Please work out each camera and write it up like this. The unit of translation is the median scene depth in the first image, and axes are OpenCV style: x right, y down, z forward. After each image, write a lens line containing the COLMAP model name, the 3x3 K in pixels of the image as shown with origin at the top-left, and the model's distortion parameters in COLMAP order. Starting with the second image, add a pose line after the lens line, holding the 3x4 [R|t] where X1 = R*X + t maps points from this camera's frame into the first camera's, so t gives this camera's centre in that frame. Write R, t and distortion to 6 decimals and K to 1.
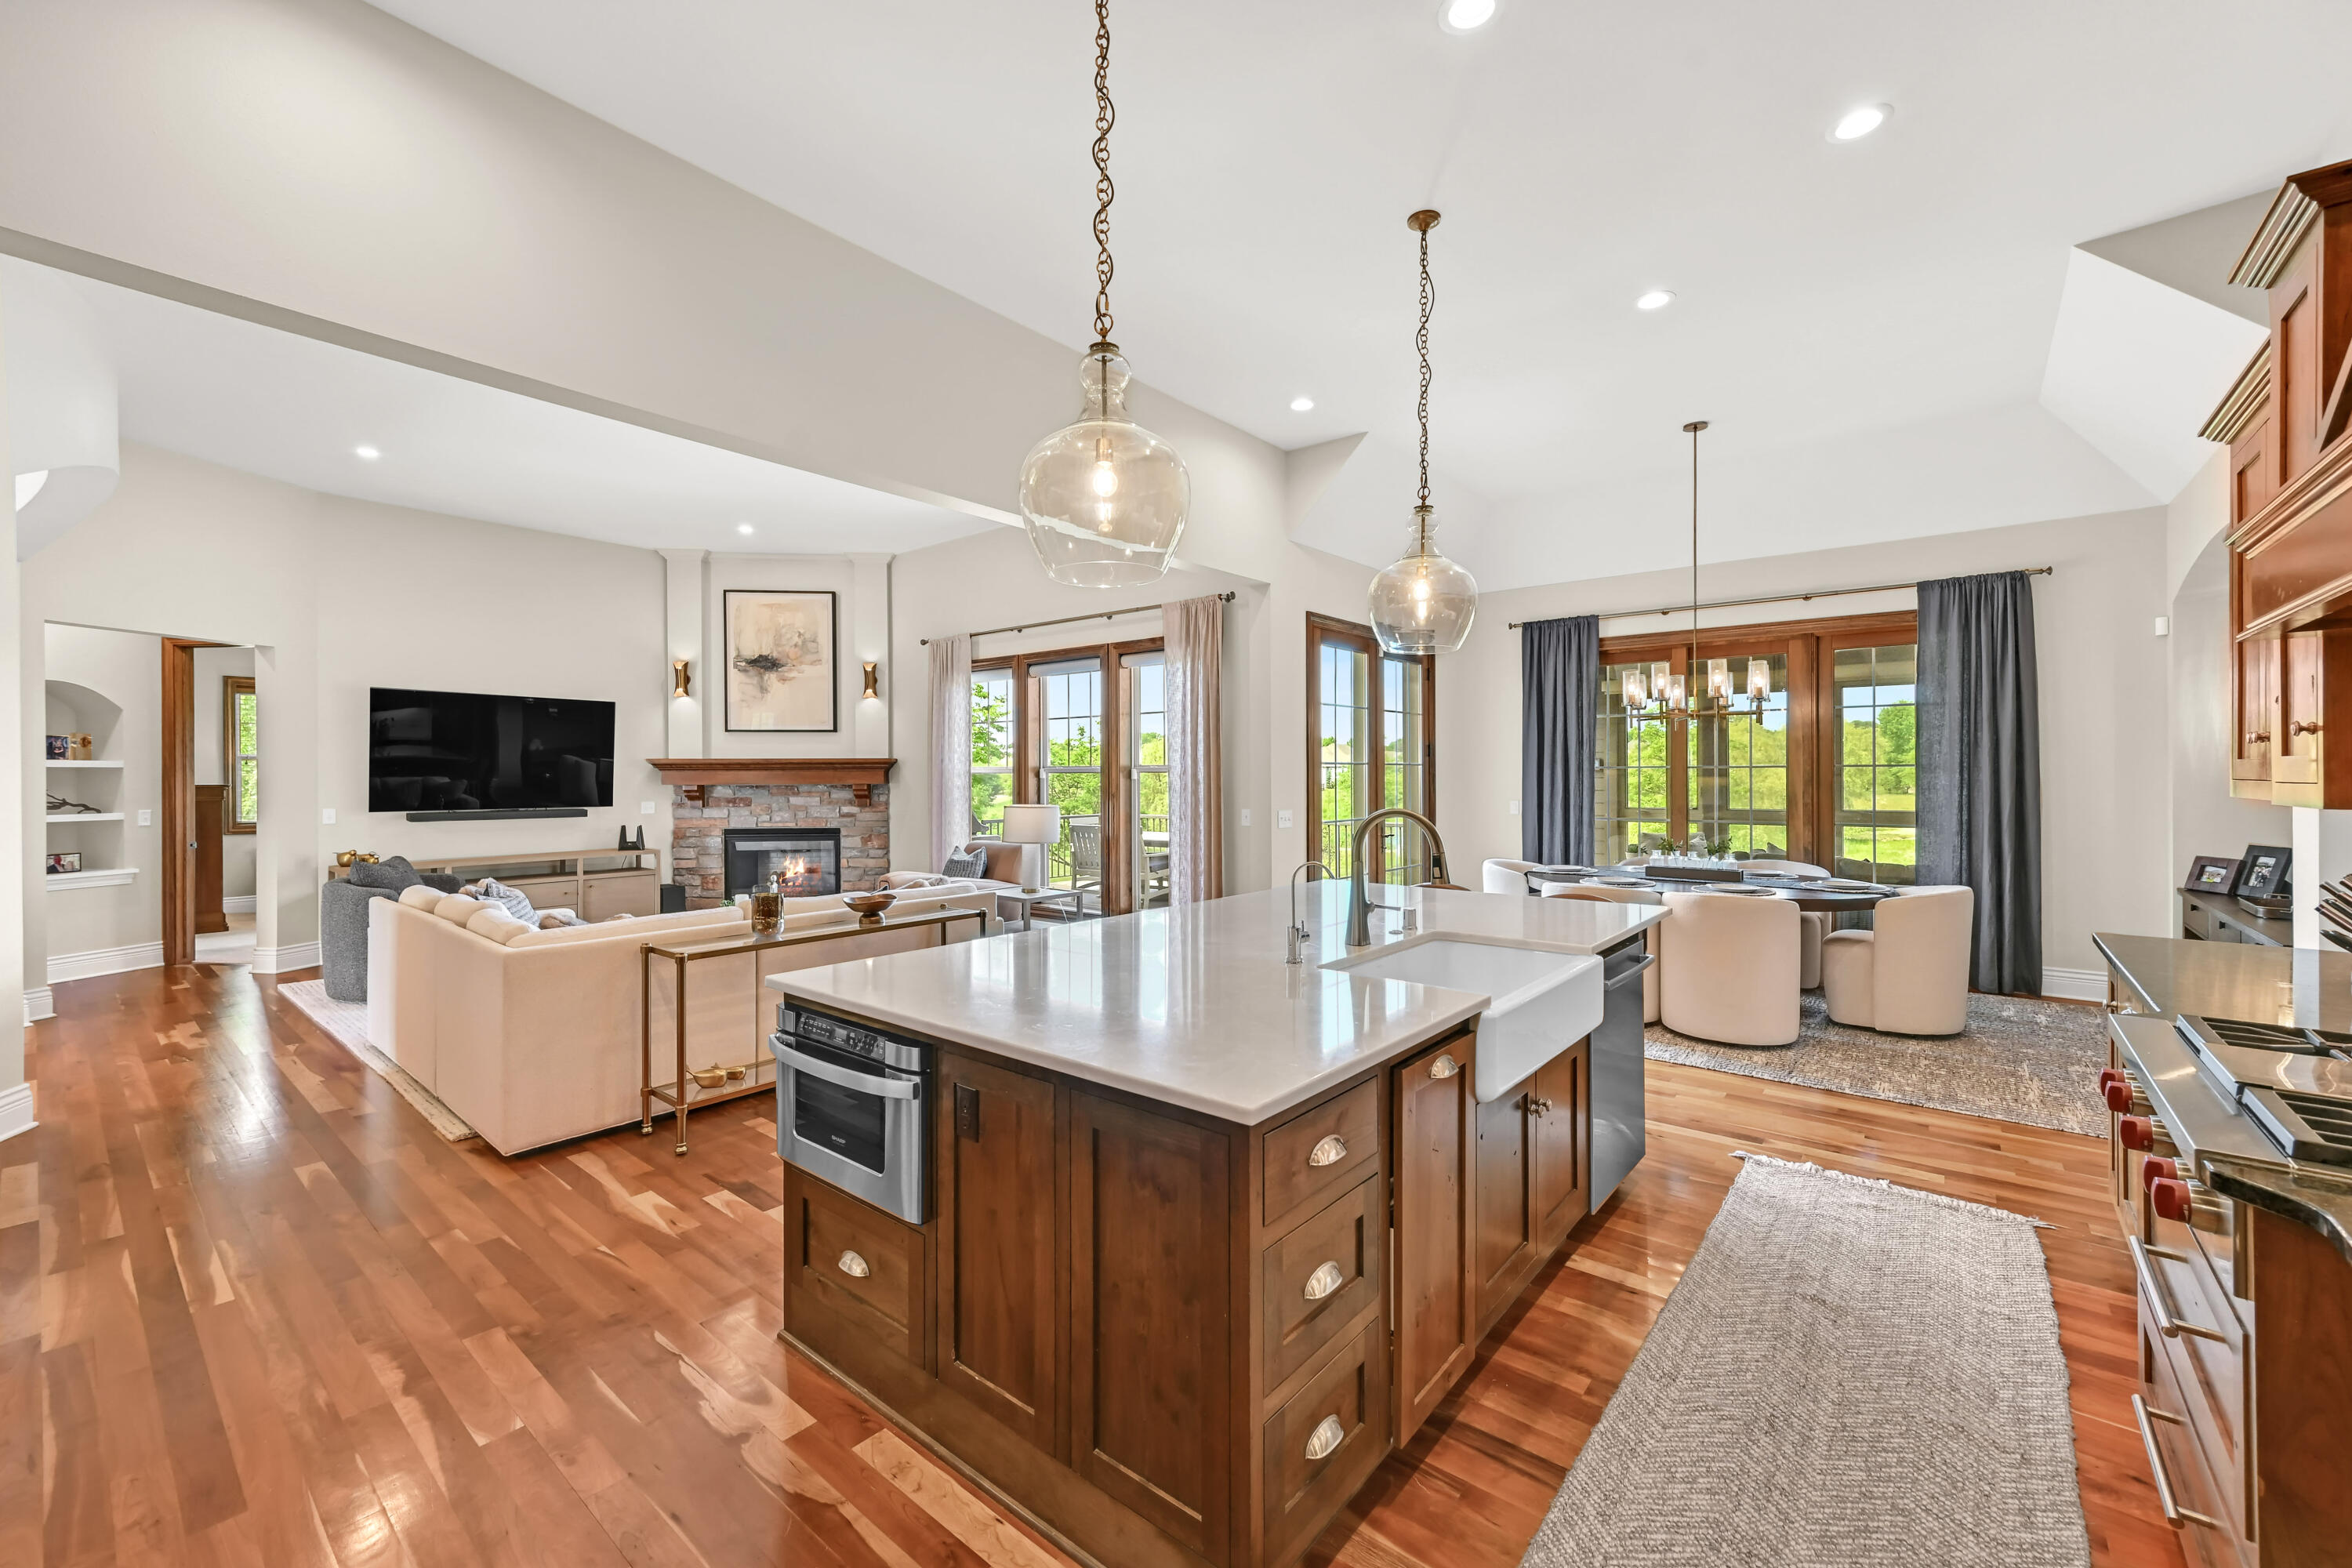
lens RADIAL K [[919.7, 0, 1168.9], [0, 919.7, 776.1], [0, 0, 1]] dist [0.010547, 0.000661]
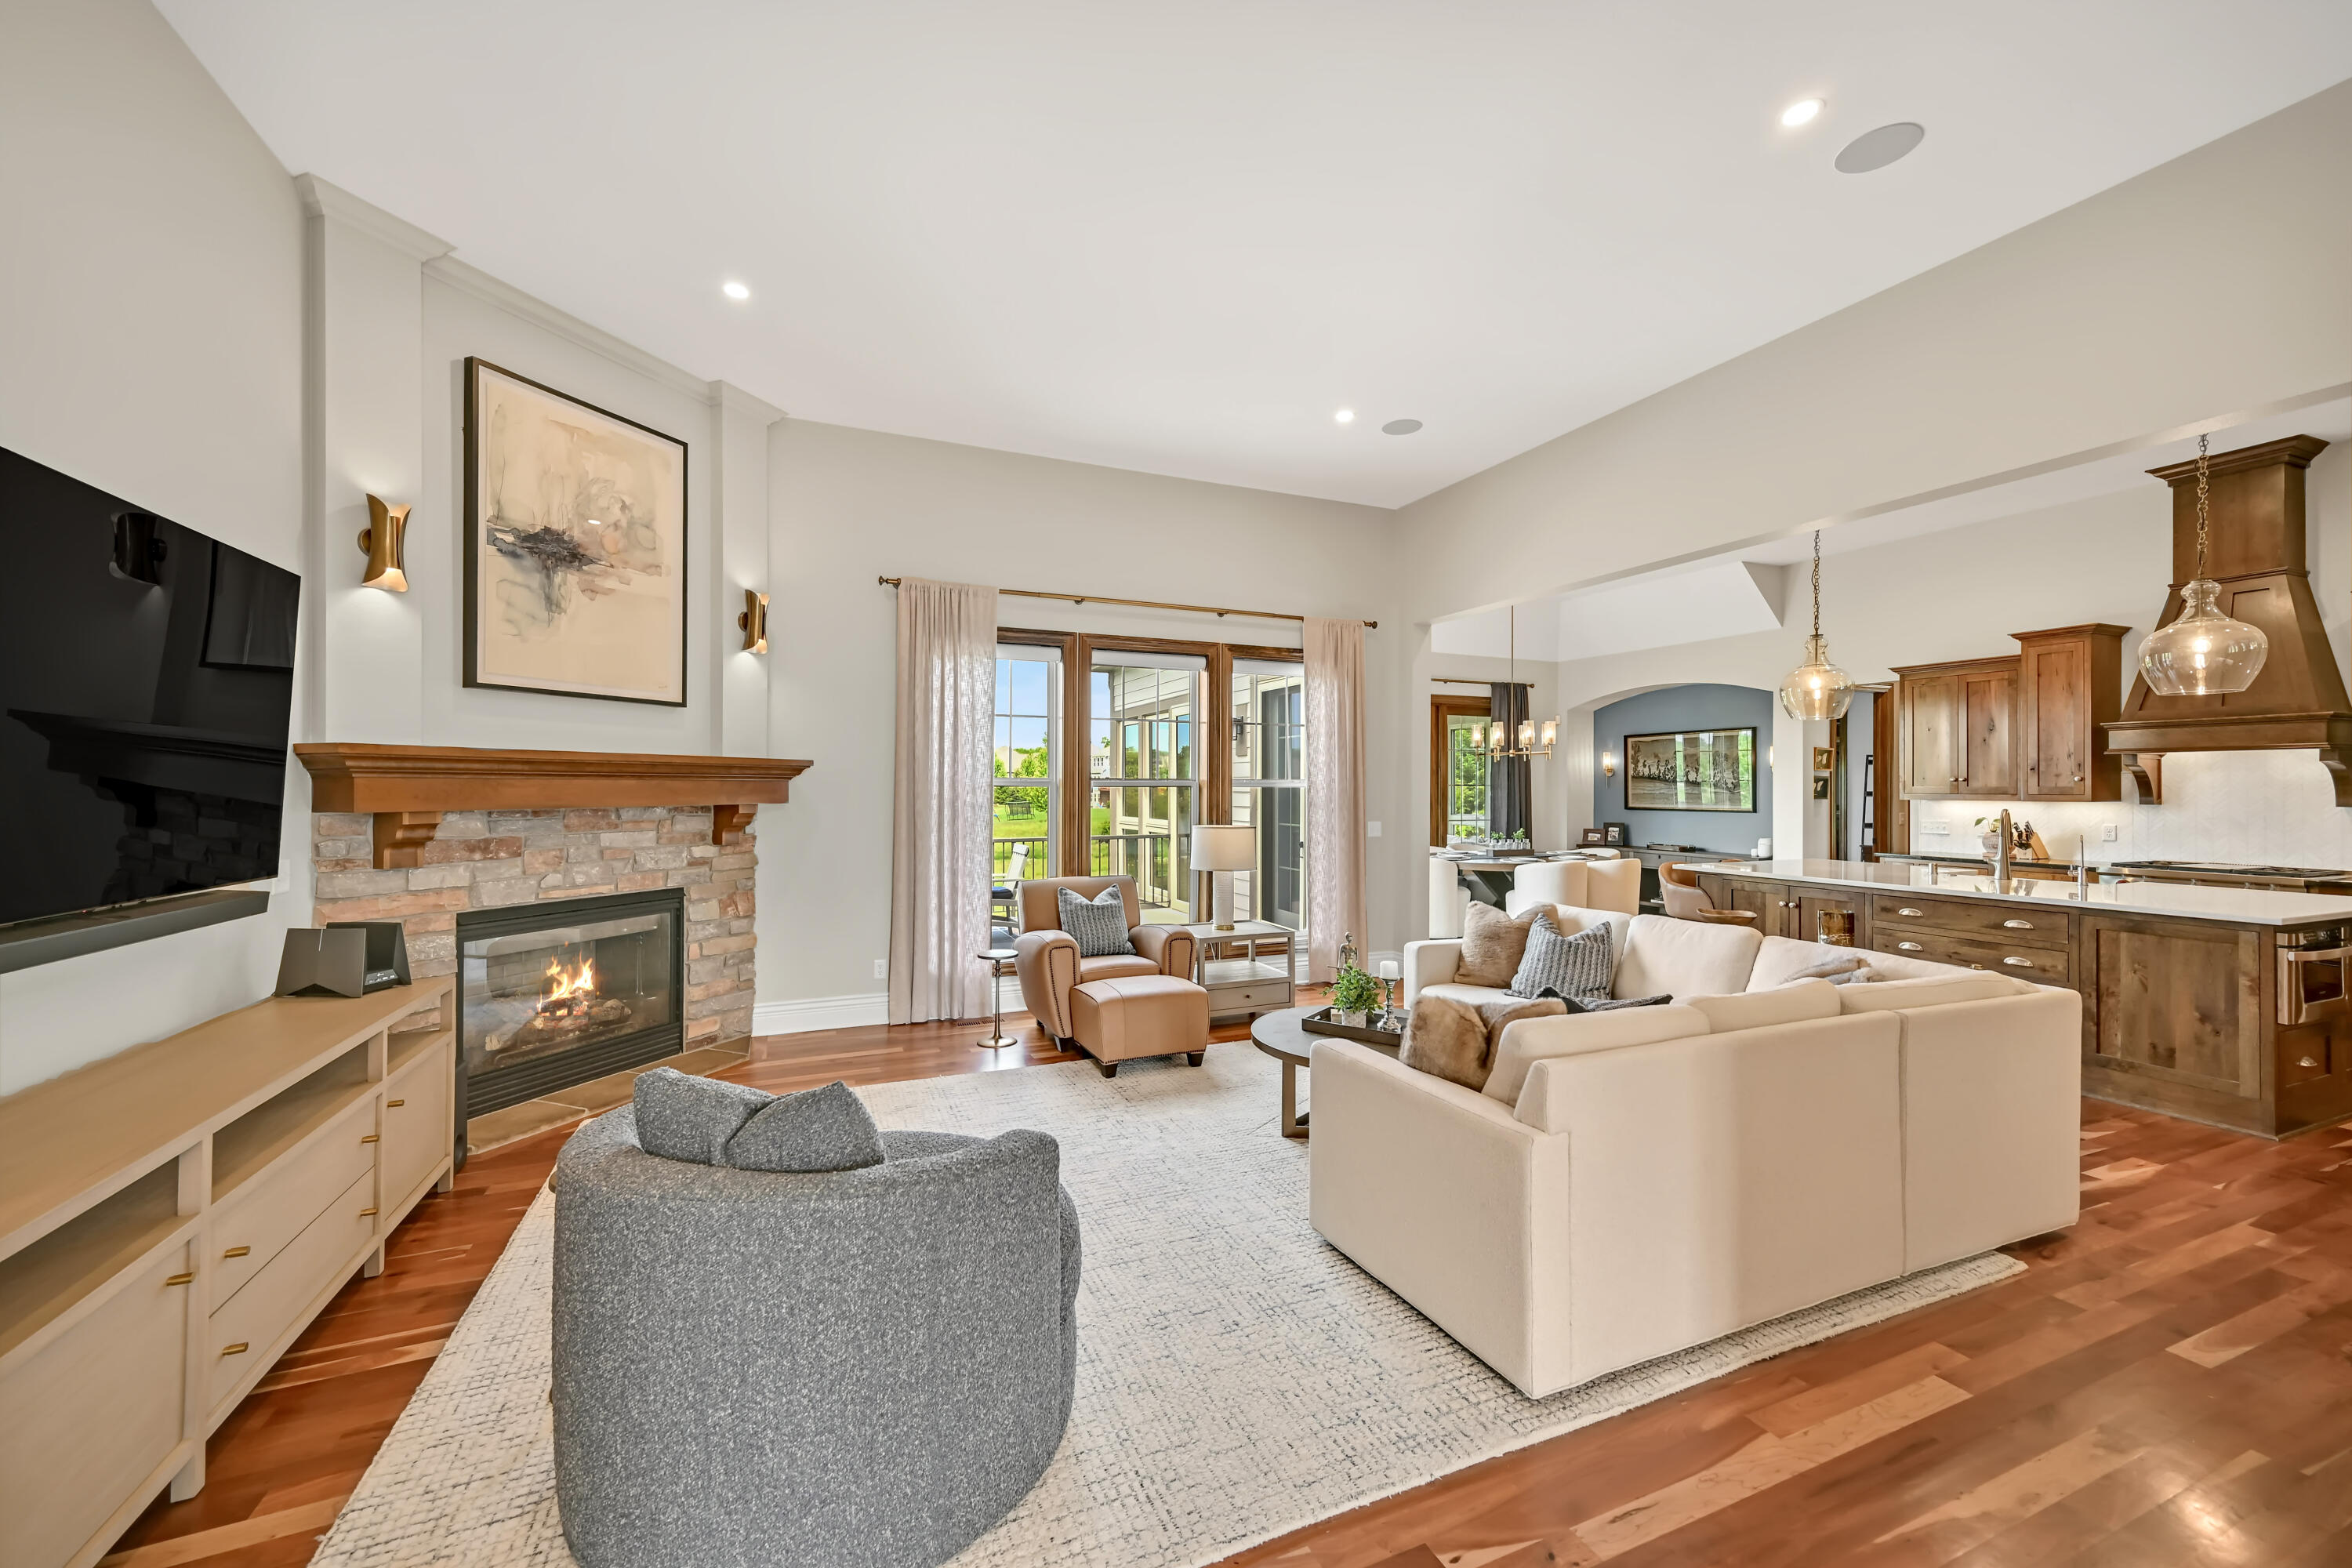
lens RADIAL K [[919.7, 0, 1174.2], [0, 919.7, 789.8], [0, 0, 1]] dist [0.010547, 0.000661]
pose [[0.454904, 0.001467, 0.890539, -0.718219], [-0.002196, 0.999997, -0.000525, -0.000391], [-0.890538, -0.001717, 0.454906, 0.511903]]
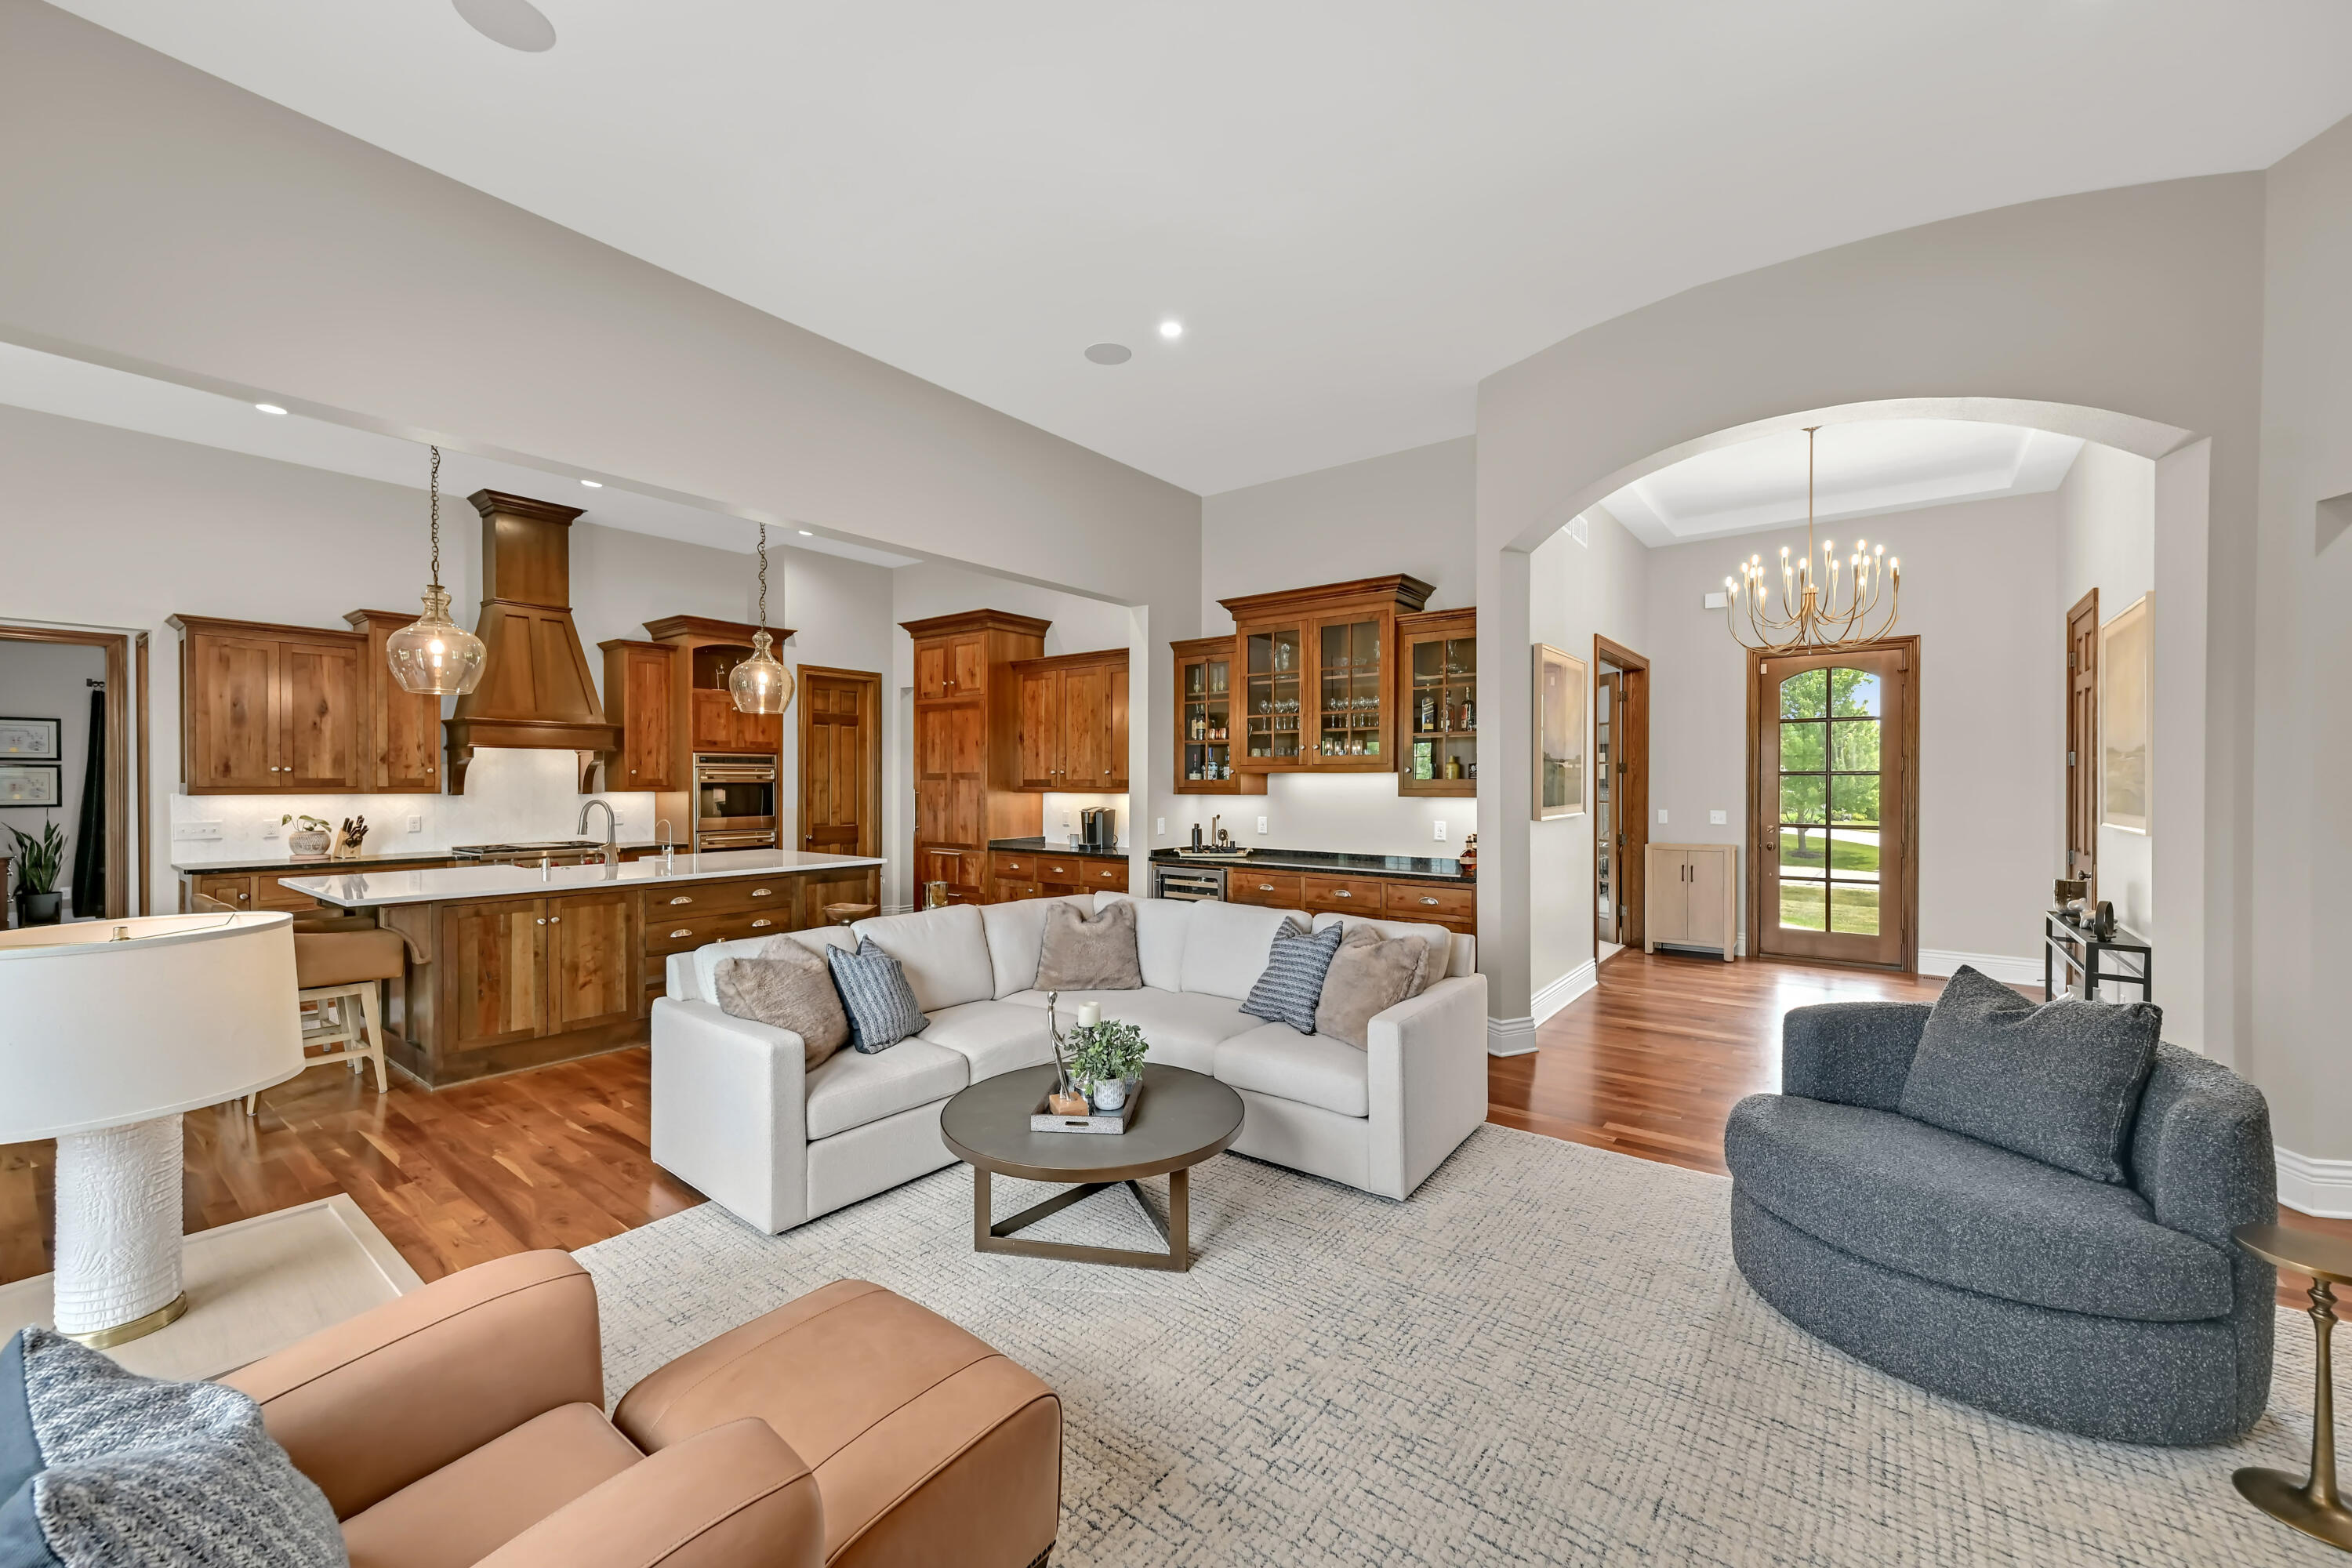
lens RADIAL K [[919.7, 0, 1172.7], [0, 919.7, 786.4], [0, 0, 1]] dist [0.010547, 0.000661]
pose [[-0.999428, 0.002227, -0.033749, -0.303041], [0.001979, 0.999971, 0.007384, -0.002670], [0.033764, 0.007313, -0.999403, 0.961544]]
